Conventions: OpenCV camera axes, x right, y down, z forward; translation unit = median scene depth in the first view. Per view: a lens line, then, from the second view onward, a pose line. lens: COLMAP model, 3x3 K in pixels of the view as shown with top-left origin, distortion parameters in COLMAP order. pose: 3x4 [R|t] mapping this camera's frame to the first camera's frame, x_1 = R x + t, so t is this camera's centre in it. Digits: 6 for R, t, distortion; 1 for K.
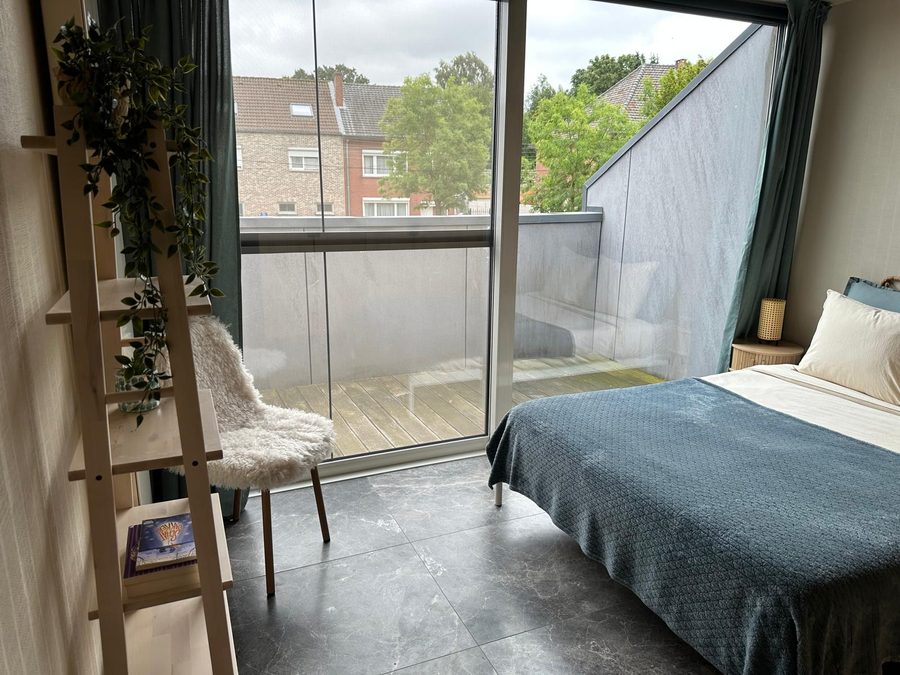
lens RADIAL K [[636.1, 0, 450.0], [0, 636.1, 337.5], [0, 0, 1]] dist [-0.004323, -0.005131]
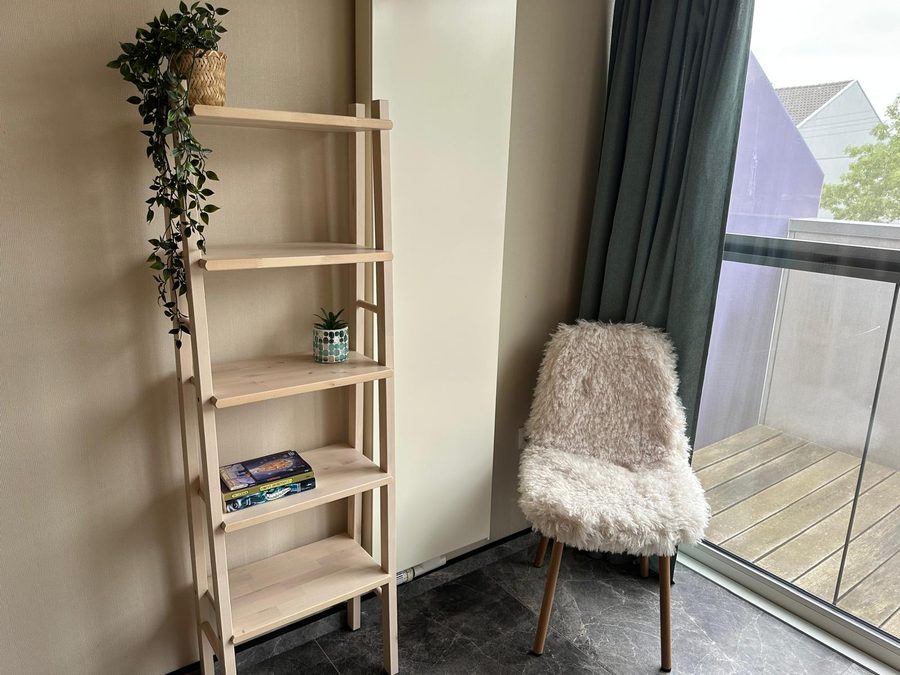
lens RADIAL K [[636.1, 0, 450.0], [0, 636.1, 337.5], [0, 0, 1]] dist [-0.004323, -0.005131]
pose [[0.219256, 0.243419, -0.944814, 0.129452], [-0.251878, 0.949673, 0.186219, -0.040041], [0.942594, 0.197149, 0.269533, 0.196822]]
